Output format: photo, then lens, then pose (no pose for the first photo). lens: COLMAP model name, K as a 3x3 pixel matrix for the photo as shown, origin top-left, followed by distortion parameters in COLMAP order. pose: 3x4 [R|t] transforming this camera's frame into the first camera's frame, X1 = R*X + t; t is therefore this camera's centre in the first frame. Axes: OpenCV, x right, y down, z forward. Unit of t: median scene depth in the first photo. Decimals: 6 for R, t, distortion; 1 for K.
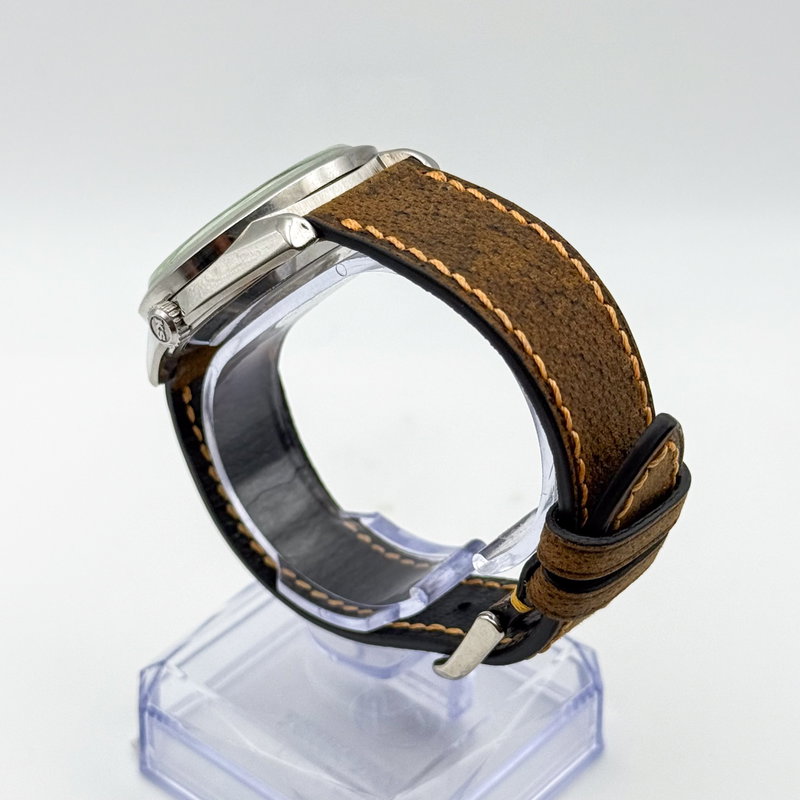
lens RADIAL K [[2003.2, 0, 400.5], [0, 2003.2, 460.3], [0, 0, 1]] dist [-0.022873, -0.486750]
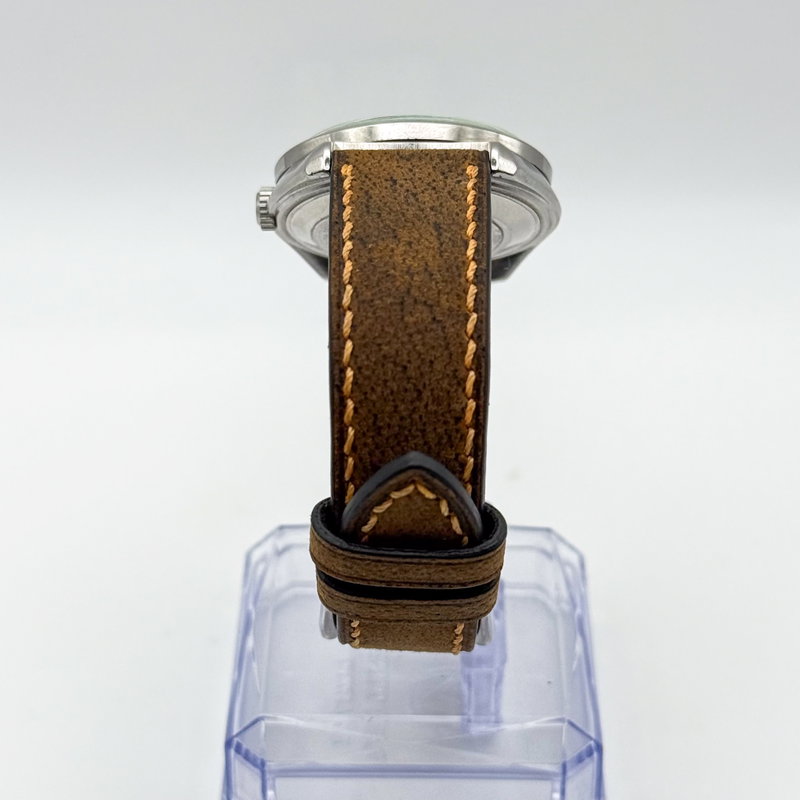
lens RADIAL K [[2003.2, 0, 400.5], [0, 2003.2, 460.3], [0, 0, 1]] dist [-0.022873, -0.486750]
pose [[0.648233, 0.457918, -0.608363, 0.705959], [-0.459578, 0.872315, 0.166899, -0.175234], [0.607110, 0.171401, 0.775912, 0.238818]]
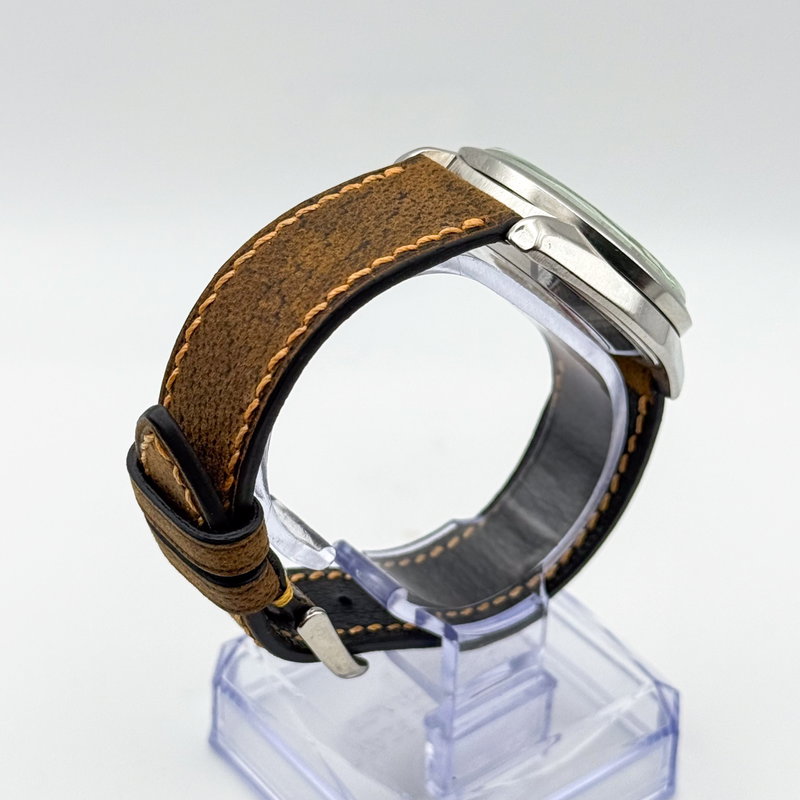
lens RADIAL K [[2003.2, 0, 400.5], [0, 2003.2, 460.3], [0, 0, 1]] dist [-0.022873, -0.486750]
pose [[-0.191457, 0.591473, -0.783265, 0.886672], [-0.609278, 0.554032, 0.567299, -0.633775], [0.769496, 0.585840, 0.254298, 0.839603]]
